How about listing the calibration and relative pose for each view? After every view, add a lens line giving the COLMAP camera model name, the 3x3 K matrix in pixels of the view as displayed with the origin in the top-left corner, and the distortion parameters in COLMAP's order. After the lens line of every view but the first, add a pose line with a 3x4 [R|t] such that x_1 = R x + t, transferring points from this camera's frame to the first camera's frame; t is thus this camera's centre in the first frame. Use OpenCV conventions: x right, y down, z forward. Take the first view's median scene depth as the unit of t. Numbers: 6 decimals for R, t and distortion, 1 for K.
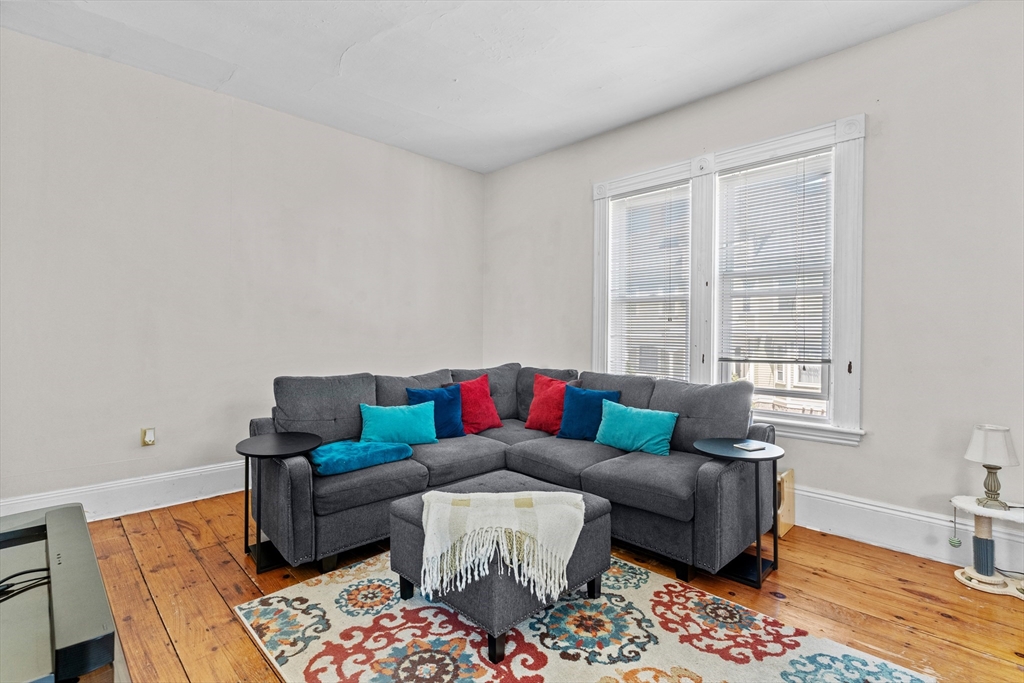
lens RADIAL K [[490.5, 0, 511.5], [0, 490.5, 335.3], [0, 0, 1]] dist [-0.003051, -0.000602]
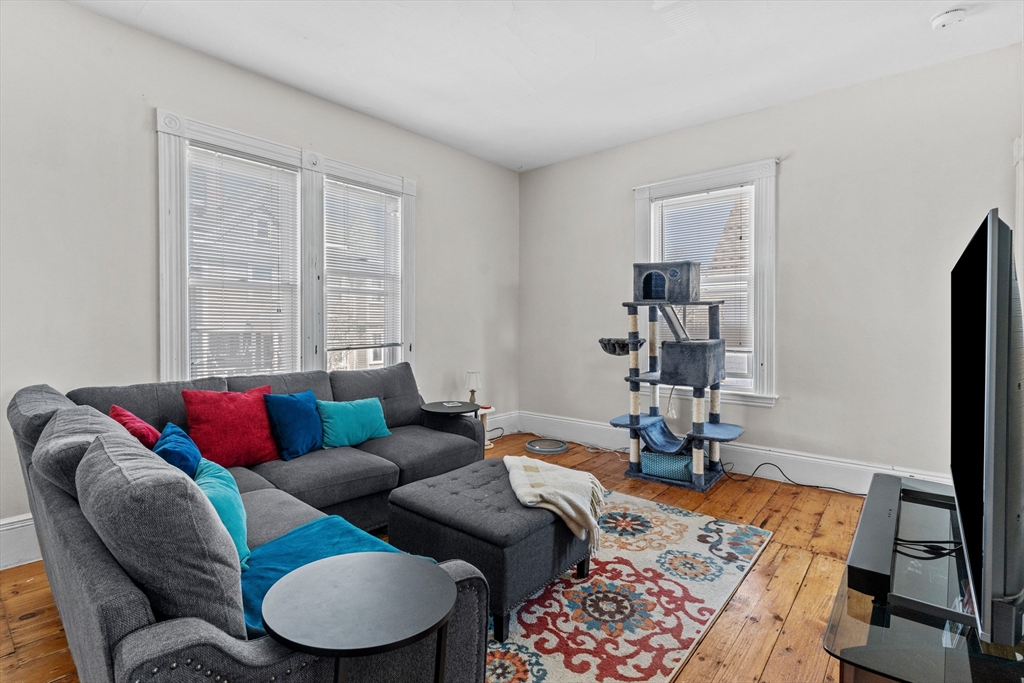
lens RADIAL K [[494.9, 0, 511.3], [0, 494.9, 336.3], [0, 0, 1]] dist [-0.004142, 0.000080]
pose [[-0.110144, -0.030210, 0.993456, -1.197870], [0.003264, 0.999522, 0.030756, -0.019322], [-0.993910, 0.006631, -0.109992, 1.220313]]
